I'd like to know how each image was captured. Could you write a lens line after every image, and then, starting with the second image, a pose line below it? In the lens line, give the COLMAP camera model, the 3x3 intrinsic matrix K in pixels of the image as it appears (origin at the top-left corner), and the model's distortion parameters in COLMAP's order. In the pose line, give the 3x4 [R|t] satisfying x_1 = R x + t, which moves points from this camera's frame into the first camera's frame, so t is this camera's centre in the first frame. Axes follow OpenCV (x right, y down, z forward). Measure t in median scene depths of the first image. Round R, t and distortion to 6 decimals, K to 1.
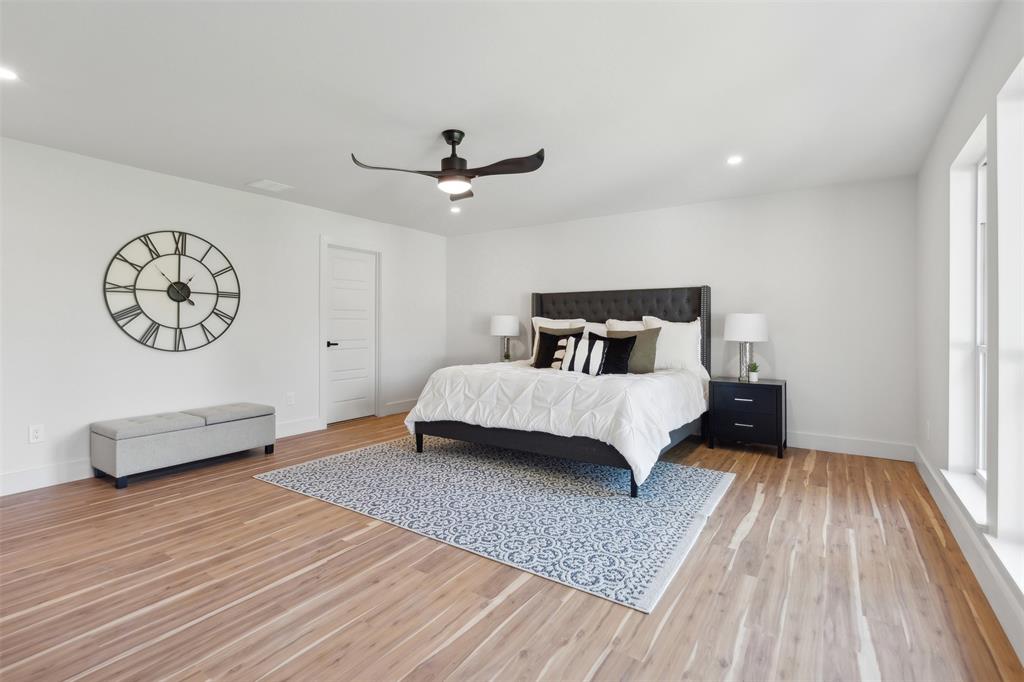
lens RADIAL K [[478.6, 0, 508.9], [0, 478.6, 332.4], [0, 0, 1]] dist [0.004266, 0.001282]
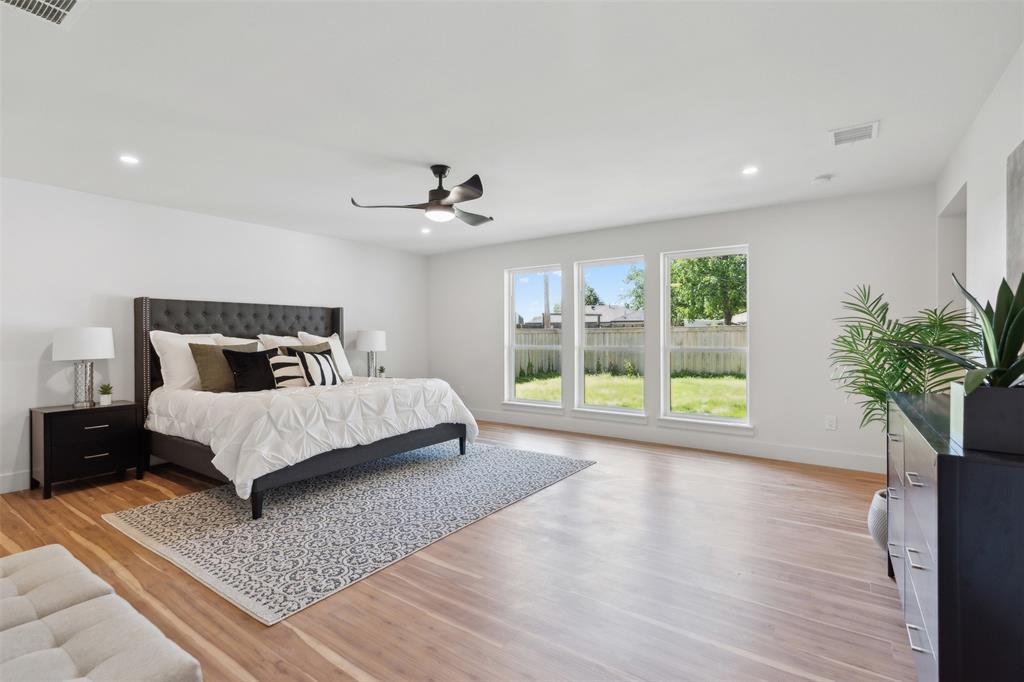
lens RADIAL K [[478.6, 0, 507.5], [0, 478.6, 339.0], [0, 0, 1]] dist [0.004266, 0.001282]
pose [[0.021329, -0.005222, 0.999759, -0.782528], [0.023667, 0.999709, 0.004717, -0.012396], [-0.999492, 0.023561, 0.021446, 0.523729]]
